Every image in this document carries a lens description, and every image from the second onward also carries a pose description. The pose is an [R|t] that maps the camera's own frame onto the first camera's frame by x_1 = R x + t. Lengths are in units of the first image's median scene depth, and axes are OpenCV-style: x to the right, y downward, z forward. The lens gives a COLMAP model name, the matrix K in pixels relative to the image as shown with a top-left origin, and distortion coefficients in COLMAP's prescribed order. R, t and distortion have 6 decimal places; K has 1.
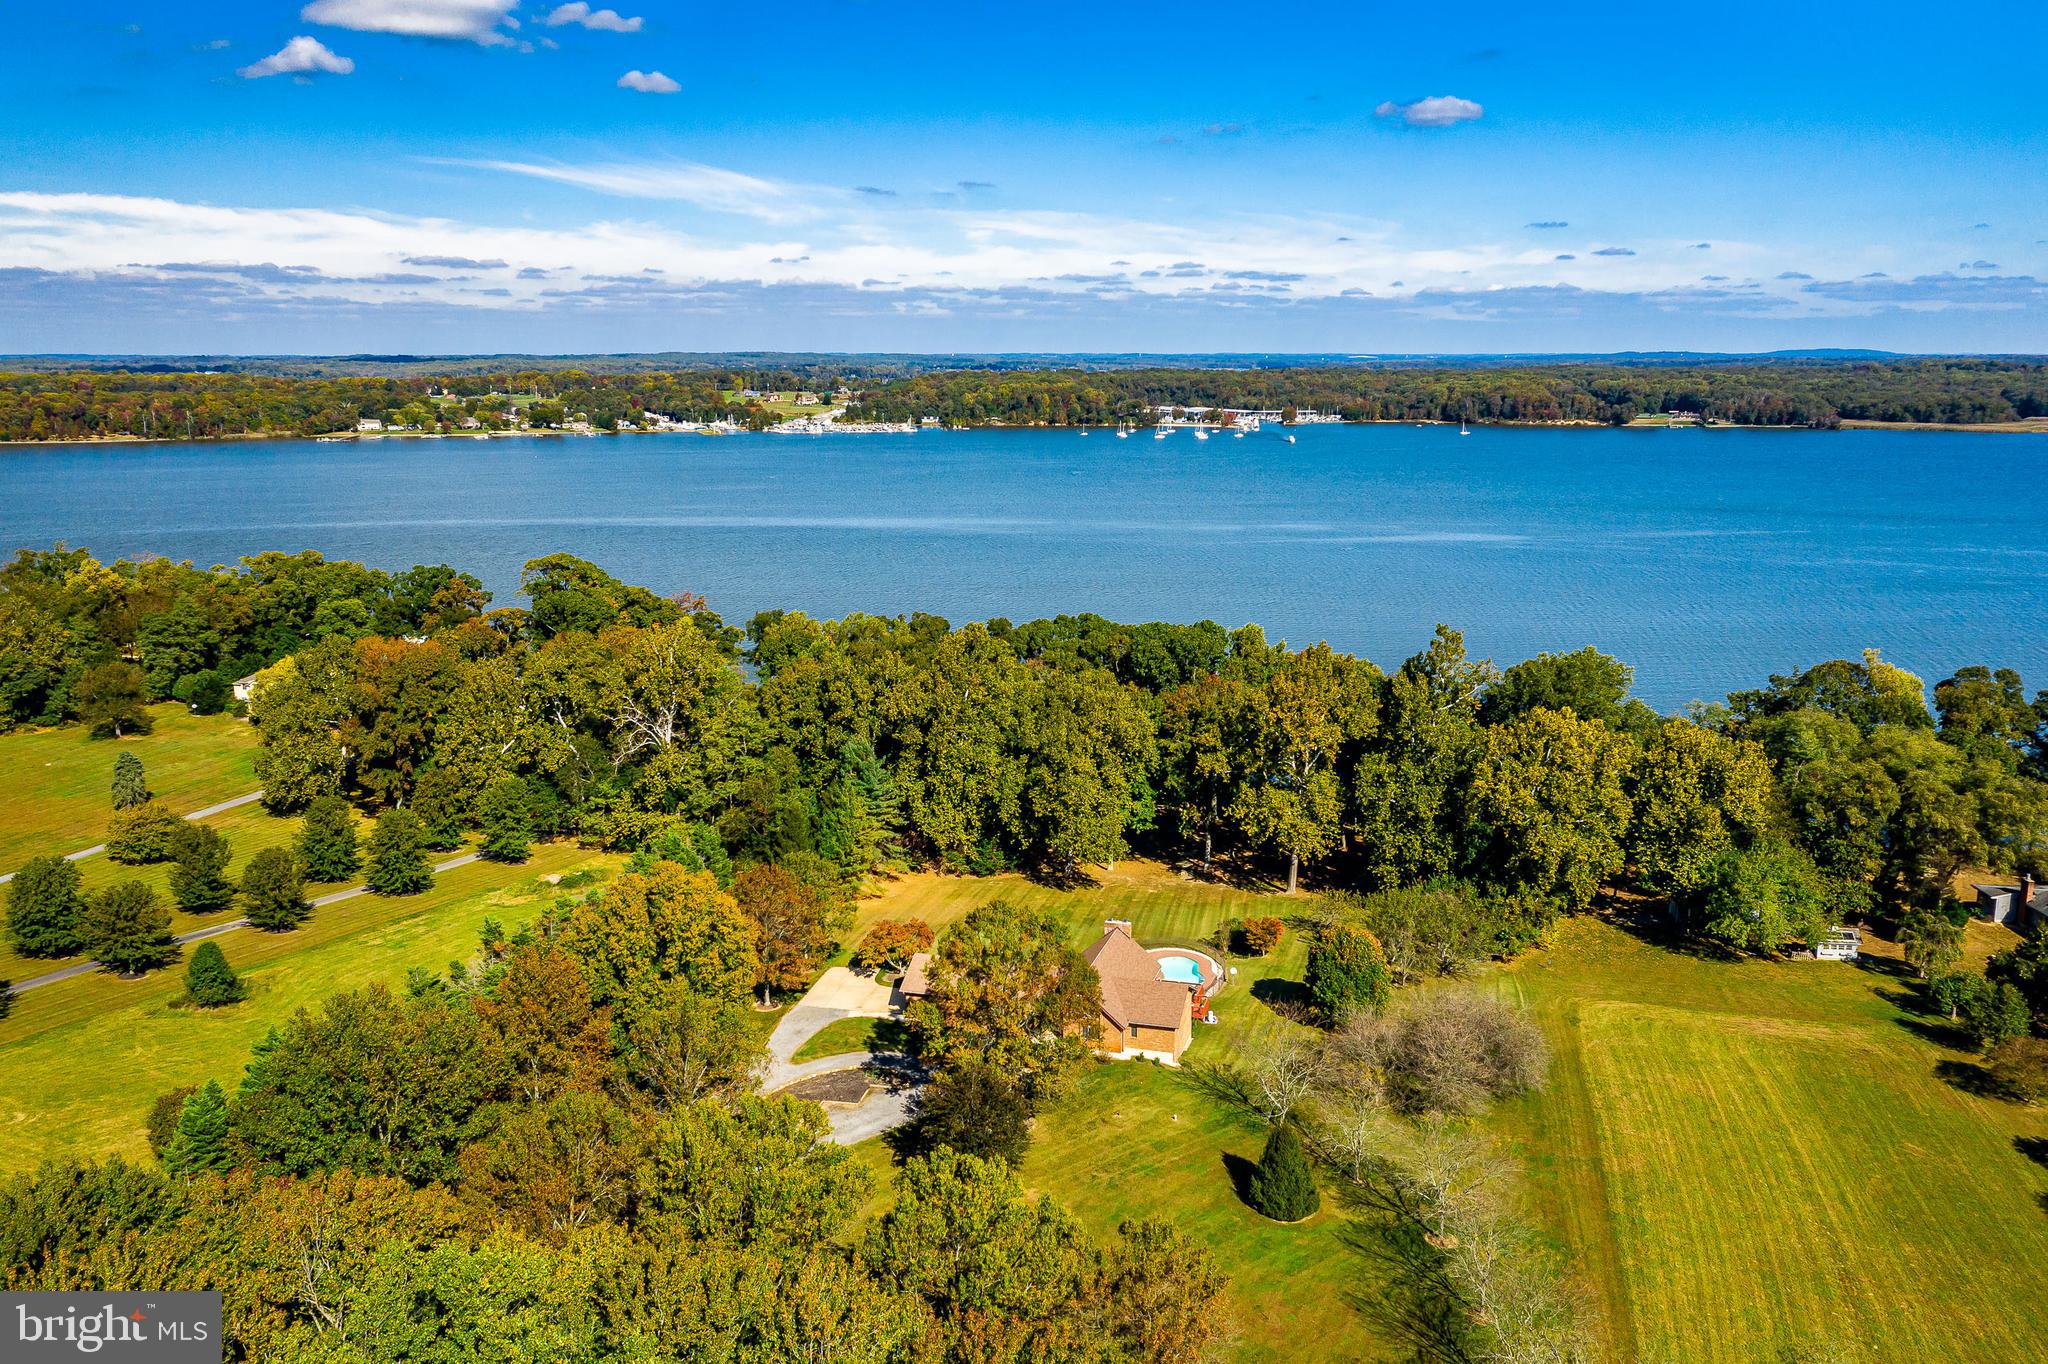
lens RADIAL K [[1560.8, 0, 1024.0], [0, 1560.8, 682.0], [0, 0, 1]] dist [-0.026336, 0.083514]
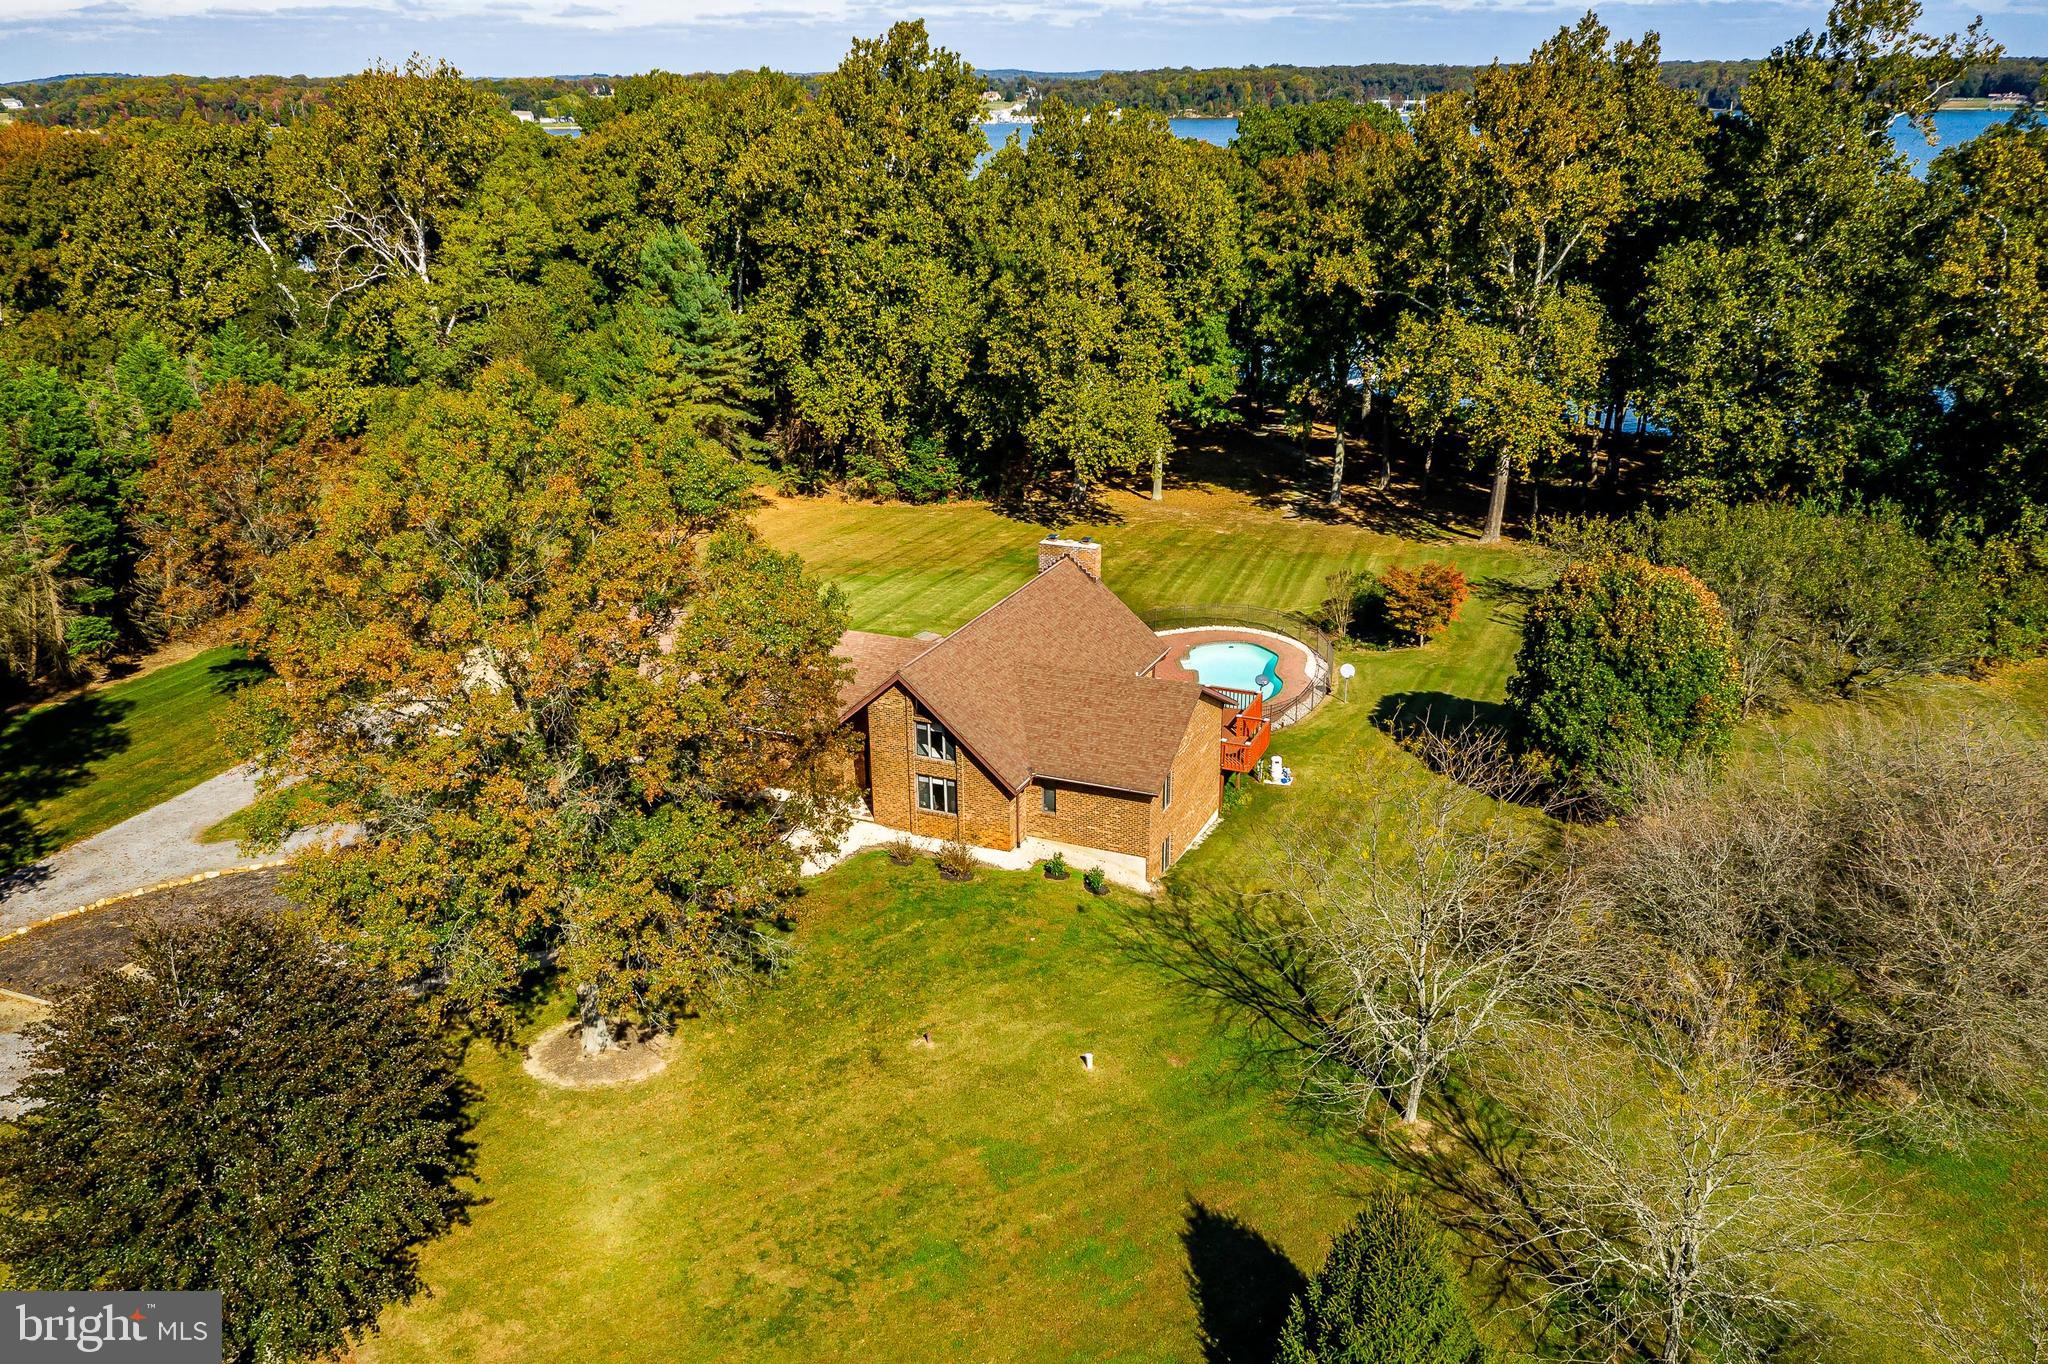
lens RADIAL K [[1626.6, 0, 1012.3], [0, 1626.6, 673.7], [0, 0, 1]] dist [0.016167, 0.005105]
pose [[0.992490, 0.034280, -0.117428, 0.076975], [-0.014914, 0.986680, 0.161987, 0.091243], [0.121417, -0.159019, 0.979781, 0.432553]]
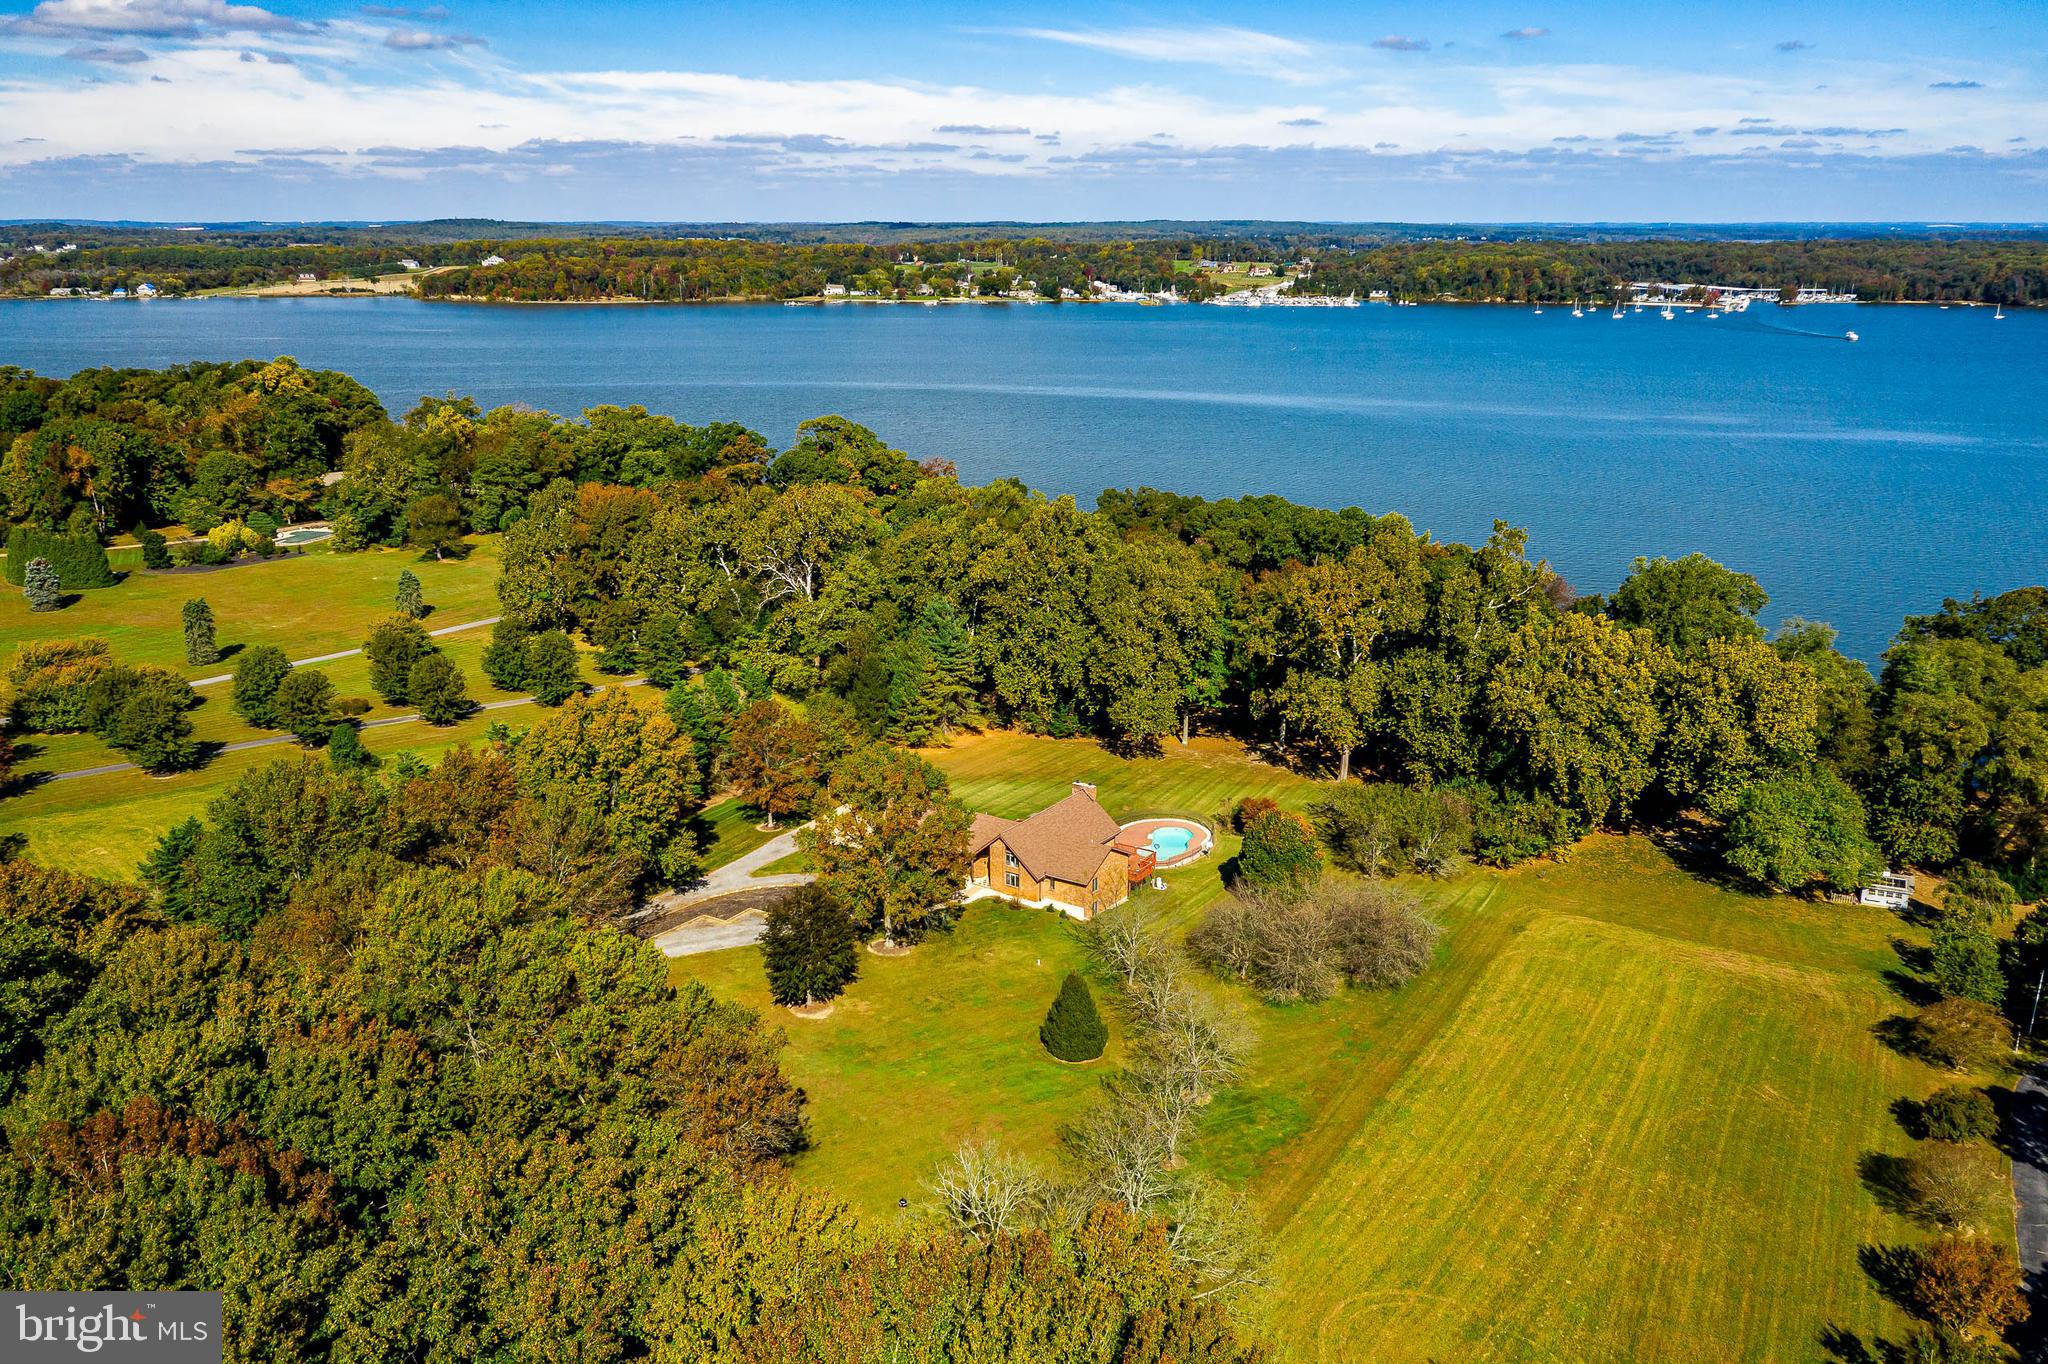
lens RADIAL K [[1560.8, 0, 1024.0], [0, 1560.8, 682.0], [0, 0, 1]] dist [-0.026336, 0.083514]
pose [[0.960483, 0.082313, -0.265889, 0.230207], [-0.061092, 0.994322, 0.087131, -0.003146], [0.271551, -0.067444, 0.960058, -0.012260]]
